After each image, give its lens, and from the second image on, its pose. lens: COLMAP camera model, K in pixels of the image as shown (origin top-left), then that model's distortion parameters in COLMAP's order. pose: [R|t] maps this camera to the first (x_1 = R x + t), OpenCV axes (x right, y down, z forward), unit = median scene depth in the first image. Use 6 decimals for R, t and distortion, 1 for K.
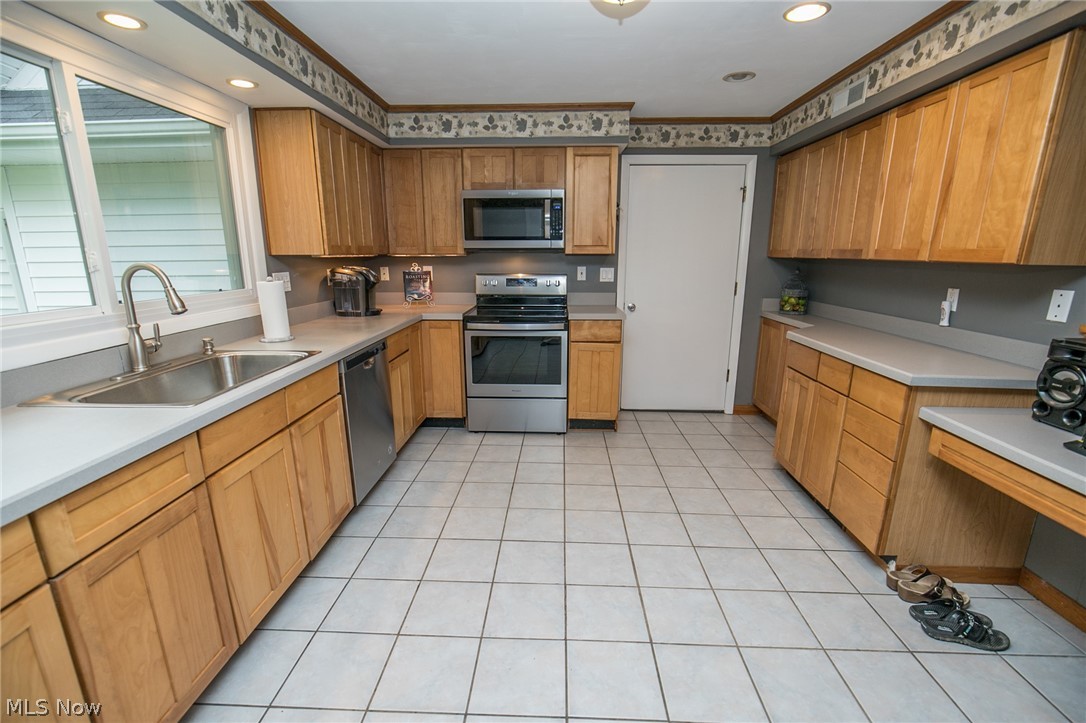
lens RADIAL K [[491.3, 0, 542.2], [0, 491.3, 374.5], [0, 0, 1]] dist [-0.016198, 0.004777]
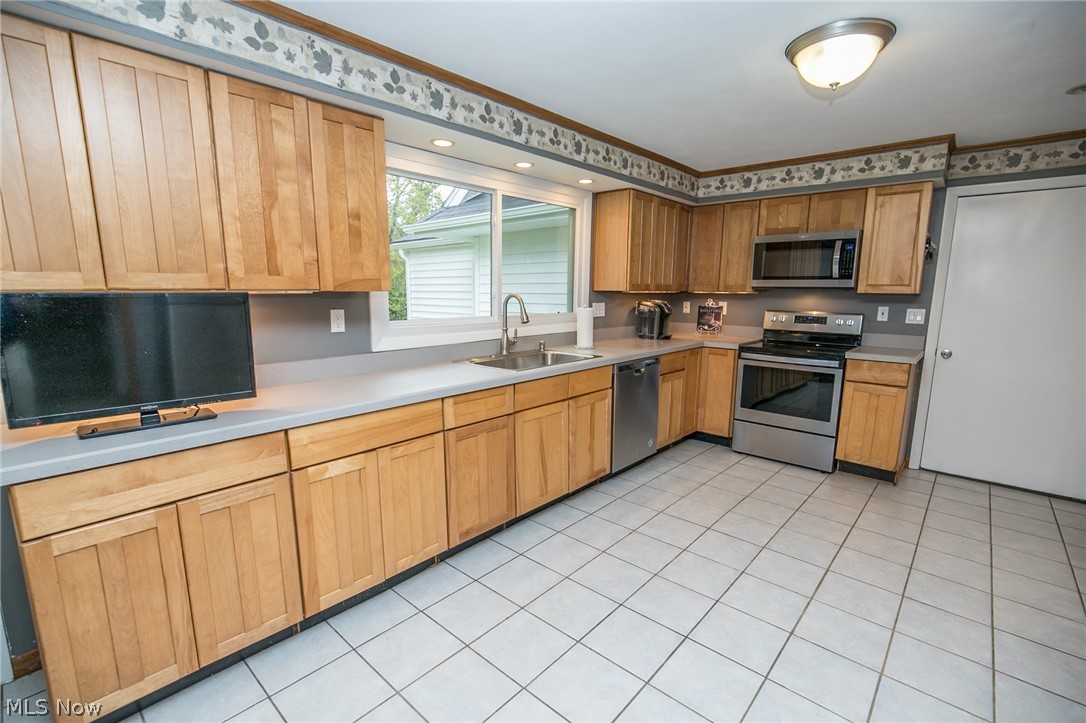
lens RADIAL K [[491.3, 0, 542.2], [0, 491.3, 374.5], [0, 0, 1]] dist [-0.016198, 0.004777]
pose [[0.768843, 0.116468, -0.628742, 0.211254], [-0.162247, 0.986626, -0.015638, 0.036645], [0.618512, 0.114035, 0.777457, -0.147875]]
